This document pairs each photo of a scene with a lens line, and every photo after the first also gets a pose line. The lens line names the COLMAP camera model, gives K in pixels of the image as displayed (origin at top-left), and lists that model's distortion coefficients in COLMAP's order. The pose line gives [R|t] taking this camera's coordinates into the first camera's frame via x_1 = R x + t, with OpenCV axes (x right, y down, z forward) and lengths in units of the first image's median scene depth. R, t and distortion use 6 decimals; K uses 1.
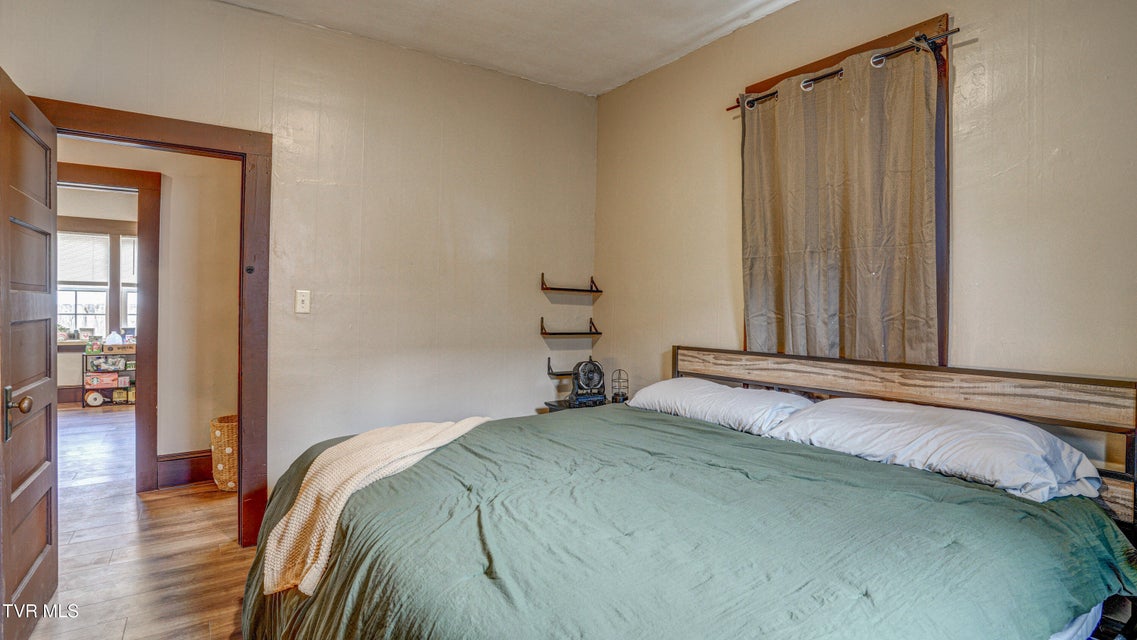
lens RADIAL K [[567.5, 0, 565.4], [0, 567.5, 315.2], [0, 0, 1]] dist [-0.083115, 0.049061]
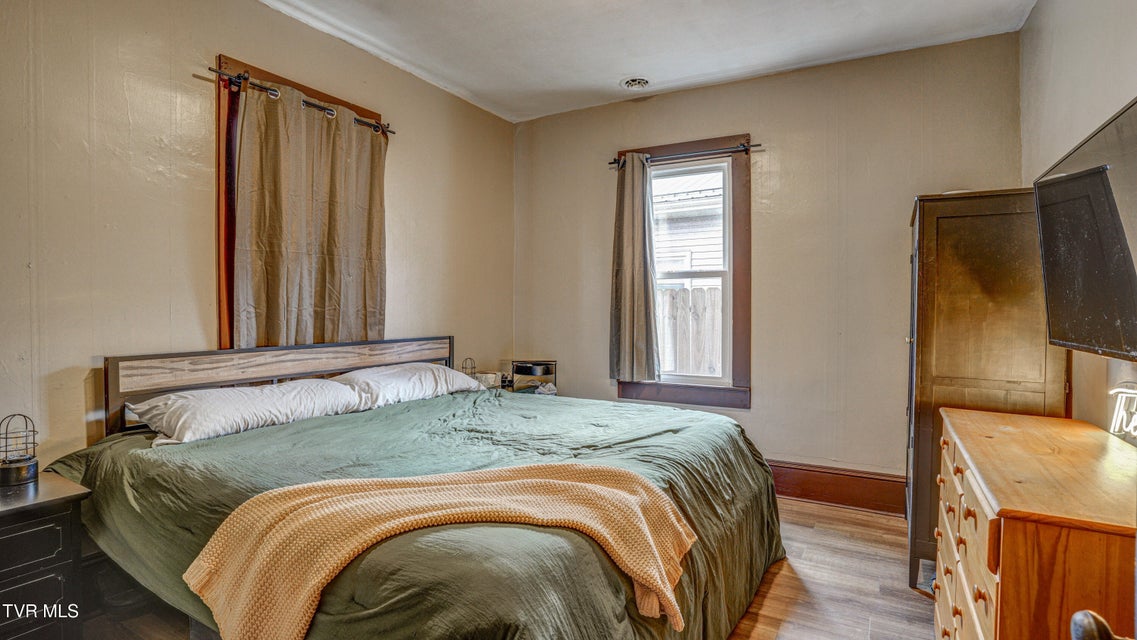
lens RADIAL K [[567.5, 0, 565.4], [0, 567.5, 315.2], [0, 0, 1]] dist [-0.083115, 0.049061]
pose [[-0.449964, -0.034019, 0.892398, -0.834867], [-0.011004, 0.999410, 0.032550, -0.031278], [-0.892979, 0.004826, -0.450073, 1.059659]]
